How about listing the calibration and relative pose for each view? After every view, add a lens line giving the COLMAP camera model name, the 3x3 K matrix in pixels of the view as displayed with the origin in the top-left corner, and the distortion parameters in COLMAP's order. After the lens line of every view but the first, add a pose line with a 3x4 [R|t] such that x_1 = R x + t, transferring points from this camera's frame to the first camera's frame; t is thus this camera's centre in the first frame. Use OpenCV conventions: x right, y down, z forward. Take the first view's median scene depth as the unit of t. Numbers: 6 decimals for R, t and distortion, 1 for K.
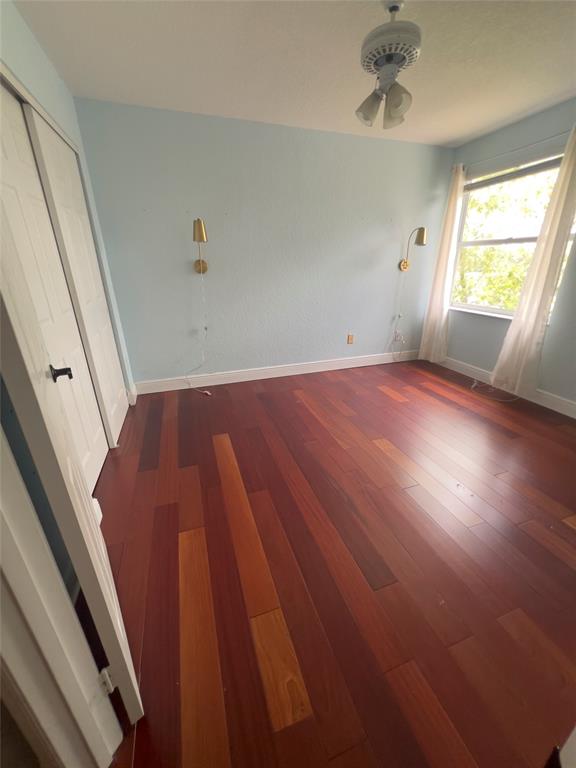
lens RADIAL K [[311.0, 0, 287.4], [0, 311.0, 384.1], [0, 0, 1]] dist [-0.003097, 0.000083]
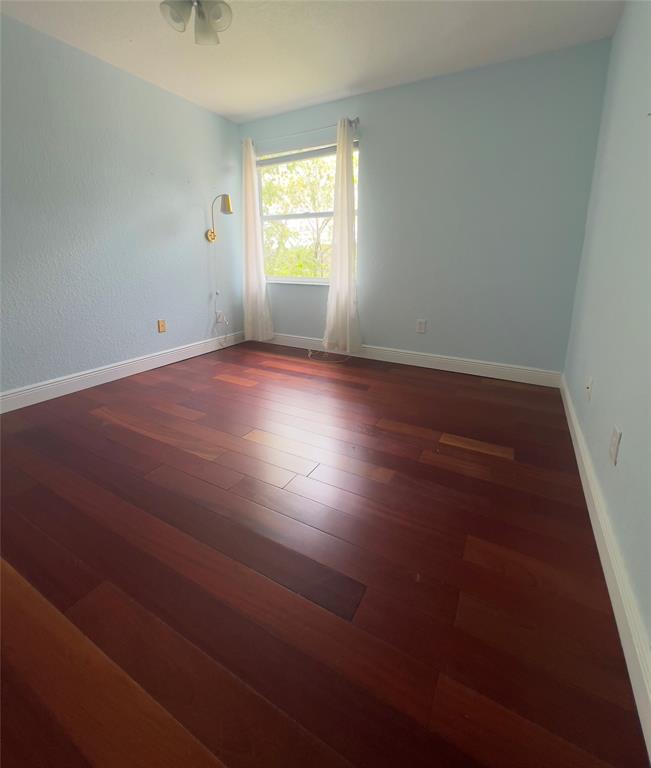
lens RADIAL K [[349.2, 0, 327.4], [0, 349.2, 340.3], [0, 0, 1]] dist [-0.011872, 0.000576]
pose [[0.732798, -0.133871, 0.667147, -0.080465], [0.232850, 0.970598, -0.061002, 0.038451], [-0.639365, 0.200047, 0.742424, 0.138584]]
